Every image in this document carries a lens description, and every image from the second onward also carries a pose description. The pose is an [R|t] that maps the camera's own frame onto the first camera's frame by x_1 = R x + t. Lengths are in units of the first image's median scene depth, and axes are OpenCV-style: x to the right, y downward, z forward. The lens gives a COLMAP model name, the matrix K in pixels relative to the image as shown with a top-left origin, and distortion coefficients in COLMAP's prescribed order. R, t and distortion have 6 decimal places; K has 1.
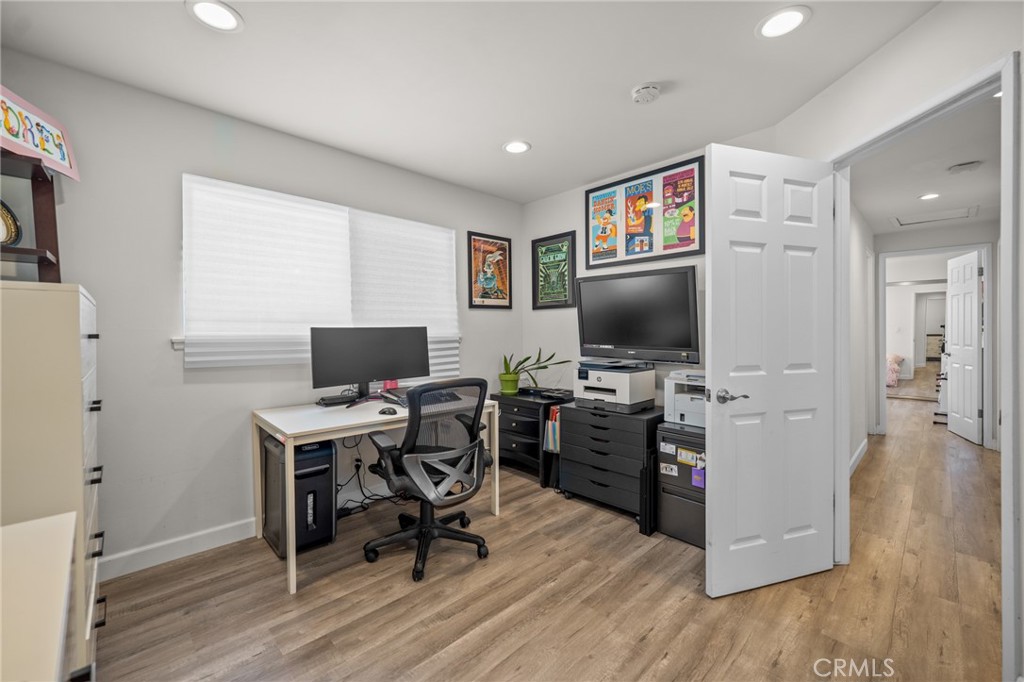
lens RADIAL K [[417.3, 0, 509.9], [0, 417.3, 334.8], [0, 0, 1]] dist [0.002474, -0.000844]
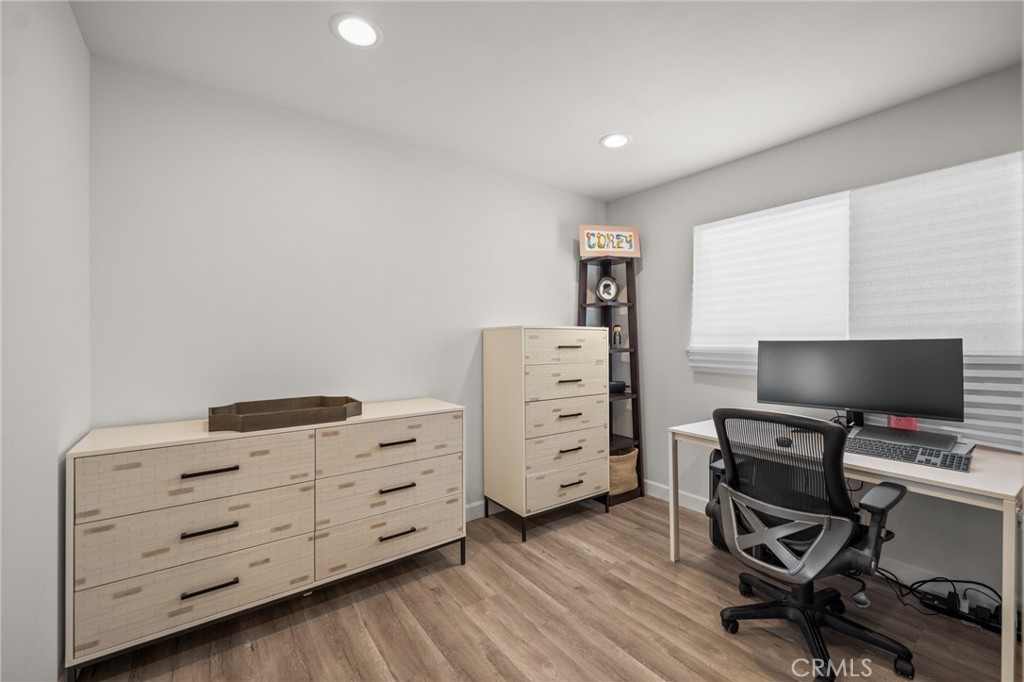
lens RADIAL K [[417.3, 0, 512.1], [0, 417.3, 341.2], [0, 0, 1]] dist [0.002474, -0.000844]
pose [[-0.134220, 0.004838, -0.990940, 0.499987], [-0.007062, 0.999958, 0.005839, -0.015441], [0.990926, 0.007782, -0.134181, 0.469050]]
